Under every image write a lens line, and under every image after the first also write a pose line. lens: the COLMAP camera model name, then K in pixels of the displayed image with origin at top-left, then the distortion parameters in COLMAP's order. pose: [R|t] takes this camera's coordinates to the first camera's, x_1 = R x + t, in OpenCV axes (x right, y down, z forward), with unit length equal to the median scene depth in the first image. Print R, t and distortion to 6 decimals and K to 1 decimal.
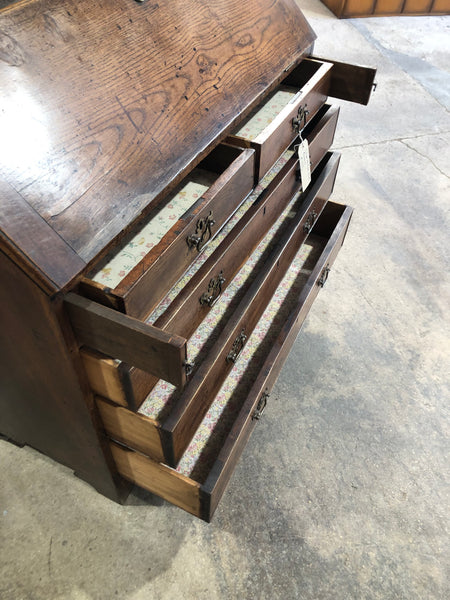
lens RADIAL K [[487.7, 0, 227.5], [0, 487.7, 299.0], [0, 0, 1]] dist [0.030103, -0.035746]
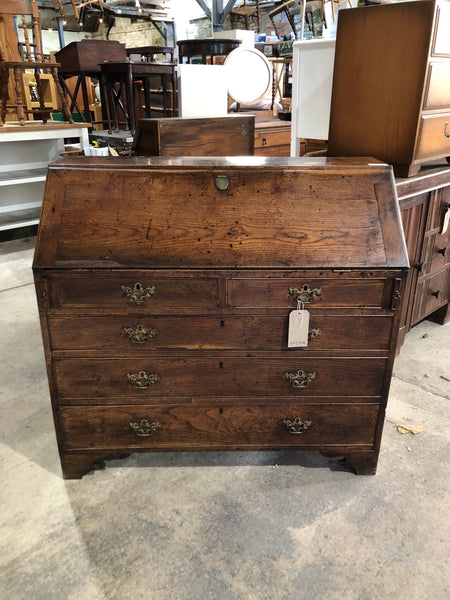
lens RADIAL K [[487.7, 0, 229.2], [0, 487.7, 294.5], [0, 0, 1]] dist [0.030103, -0.035746]
pose [[0.466415, 0.314877, -0.826625, 0.942869], [-0.647667, 0.758055, -0.076682, -0.161512], [0.602482, 0.571144, 0.557504, 0.211952]]
